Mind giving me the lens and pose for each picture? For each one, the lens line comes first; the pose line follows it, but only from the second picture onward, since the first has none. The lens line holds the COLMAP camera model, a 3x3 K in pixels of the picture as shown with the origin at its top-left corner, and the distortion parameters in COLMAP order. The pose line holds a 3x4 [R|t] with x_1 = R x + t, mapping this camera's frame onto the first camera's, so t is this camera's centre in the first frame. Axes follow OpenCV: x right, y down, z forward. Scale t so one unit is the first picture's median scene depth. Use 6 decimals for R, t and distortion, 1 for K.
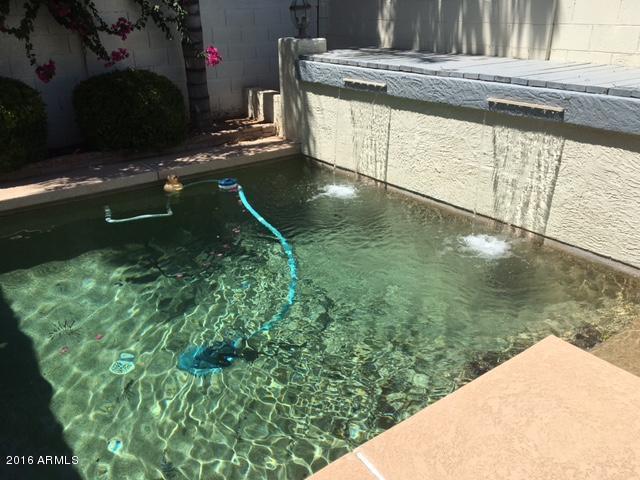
lens RADIAL K [[542.5, 0, 316.9], [0, 542.5, 242.2], [0, 0, 1]] dist [0.070439, -0.062201]
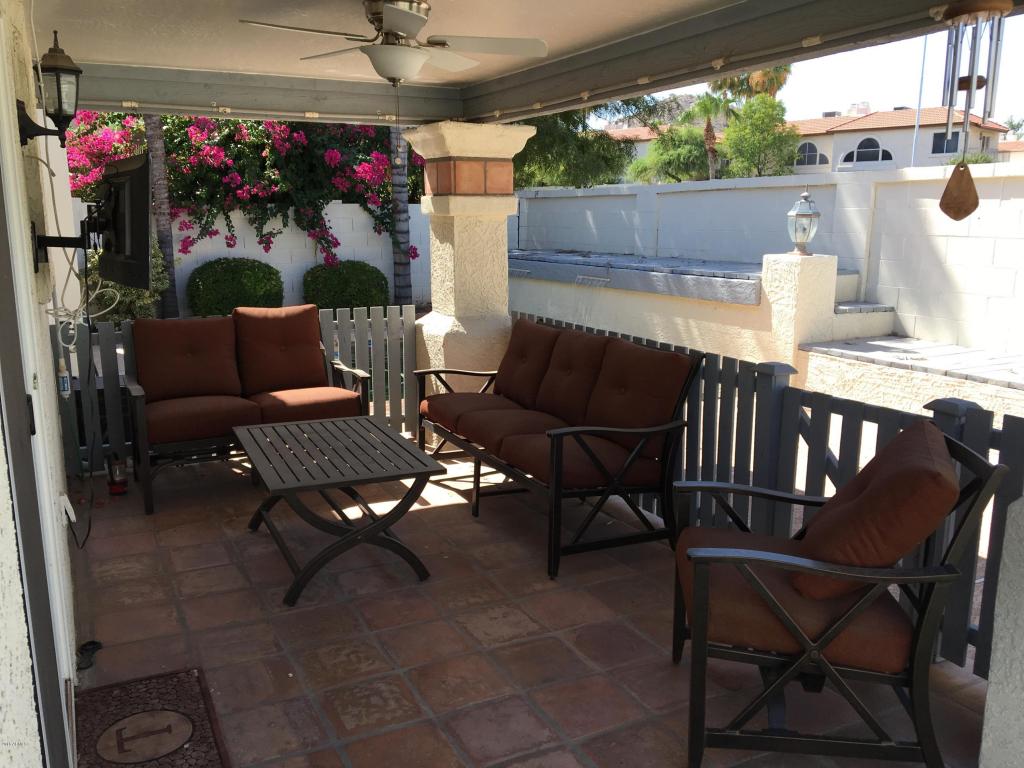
lens RADIAL K [[868.0, 0, 512.7], [0, 868.0, 383.1], [0, 0, 1]] dist [0.070439, -0.062201]
pose [[0.986217, 0.038800, -0.160843, 0.416776], [-0.072218, 0.975573, -0.207467, 0.396171], [0.148864, 0.216224, 0.964928, -0.930521]]
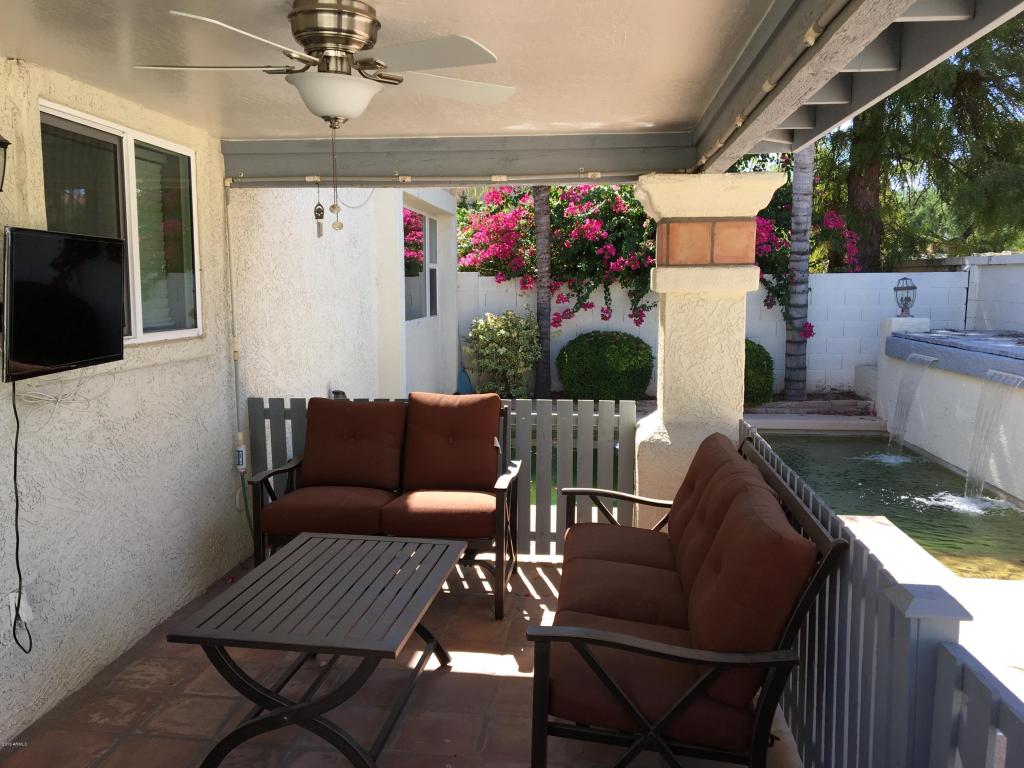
lens RADIAL K [[868.0, 0, 508.2], [0, 868.0, 385.4], [0, 0, 1]] dist [0.070439, -0.062201]
pose [[0.735243, 0.088430, -0.672011, 0.617071], [-0.275114, 0.945045, -0.176643, 0.255316], [0.619460, 0.314755, 0.719165, -0.625807]]
